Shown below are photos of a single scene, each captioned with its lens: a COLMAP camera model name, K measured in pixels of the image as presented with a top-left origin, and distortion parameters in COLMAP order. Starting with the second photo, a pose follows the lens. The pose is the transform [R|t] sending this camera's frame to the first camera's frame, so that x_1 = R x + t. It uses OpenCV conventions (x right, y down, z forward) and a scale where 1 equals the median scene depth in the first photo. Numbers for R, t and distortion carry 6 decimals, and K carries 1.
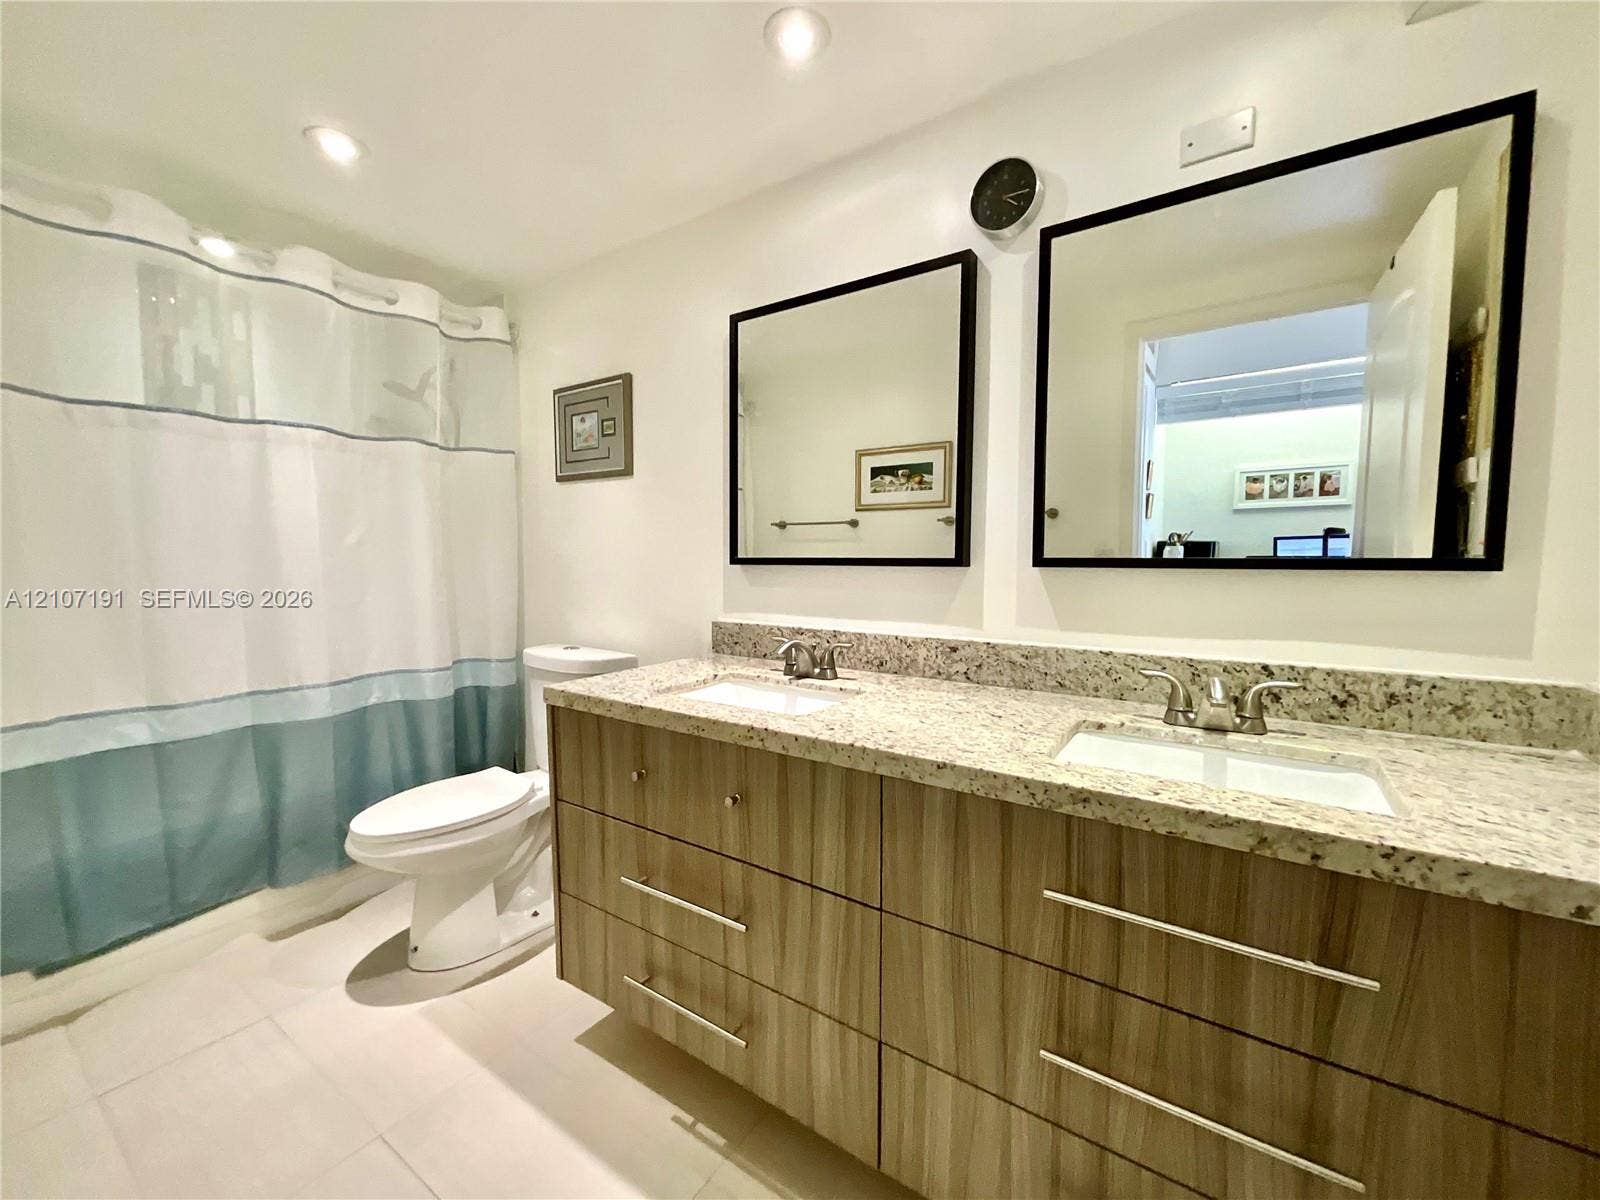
lens RADIAL K [[650.4, 0, 797.4], [0, 650.4, 594.6], [0, 0, 1]] dist [0.000086, 0.001129]
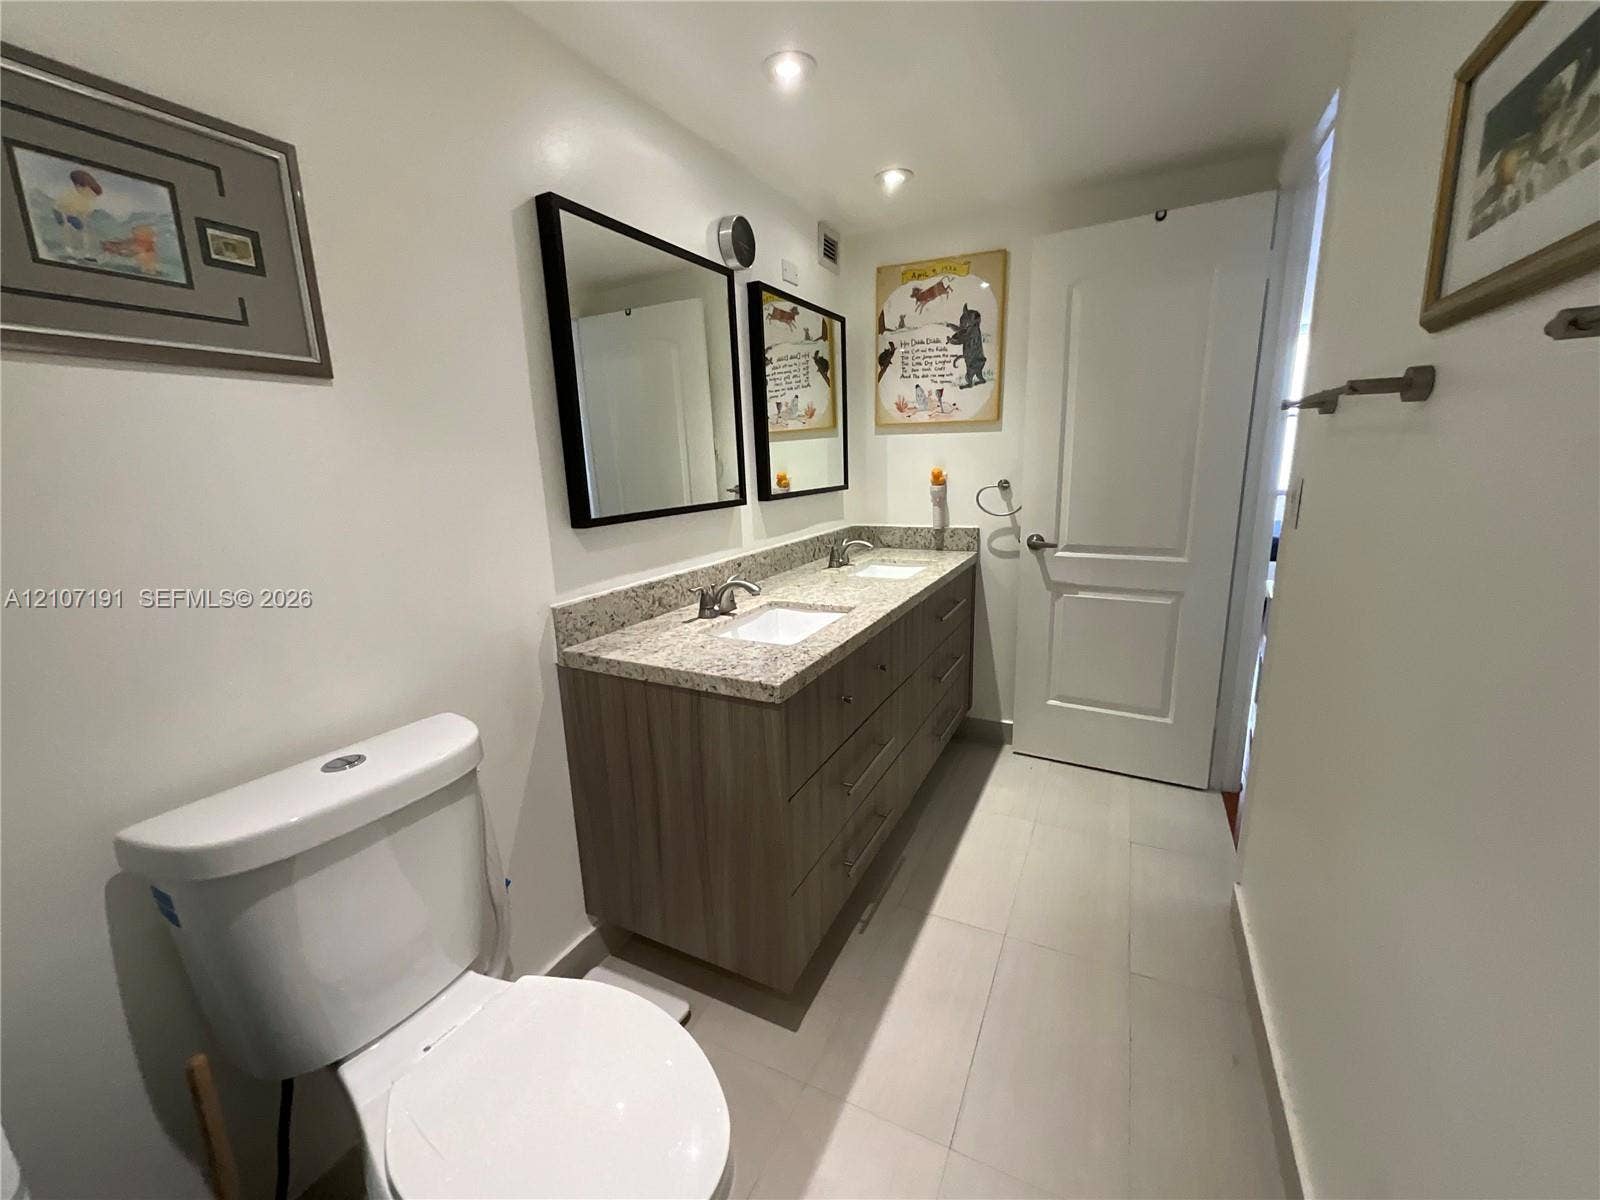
lens RADIAL K [[650.4, 0, 797.6], [0, 650.4, 596.0], [0, 0, 1]] dist [0.000086, 0.001129]
pose [[-0.134789, -0.201910, 0.970085, -1.025565], [0.092400, 0.972192, 0.215187, -0.125290], [-0.986557, 0.118641, -0.112384, 0.927502]]
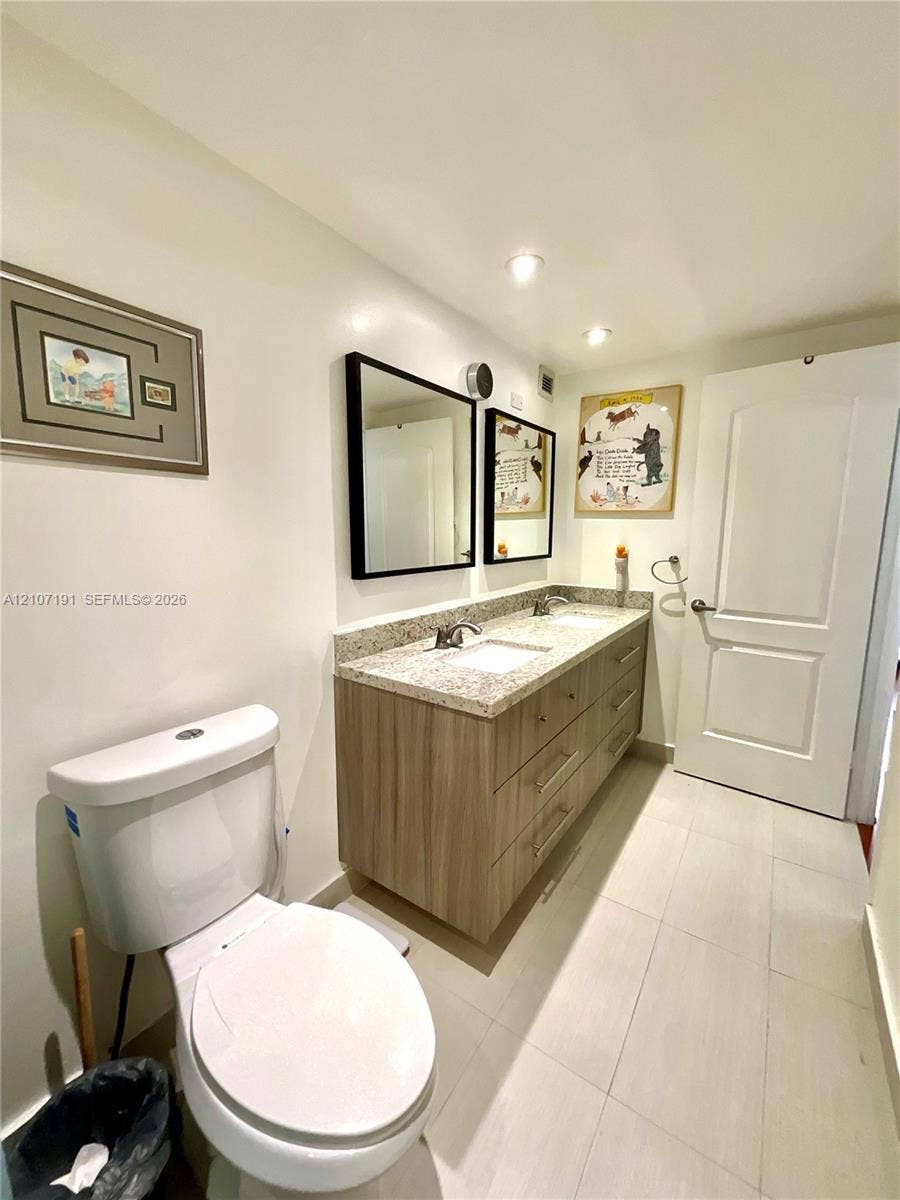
lens RADIAL K [[487.8, 0, 447.0], [0, 487.8, 596.5], [0, 0, 1]] dist [0.000086, 0.001129]
pose [[-0.000158, -0.139425, 0.990233, -1.041911], [0.054420, 0.988764, 0.139227, -0.140455], [-0.998518, 0.053910, 0.007431, 0.931250]]
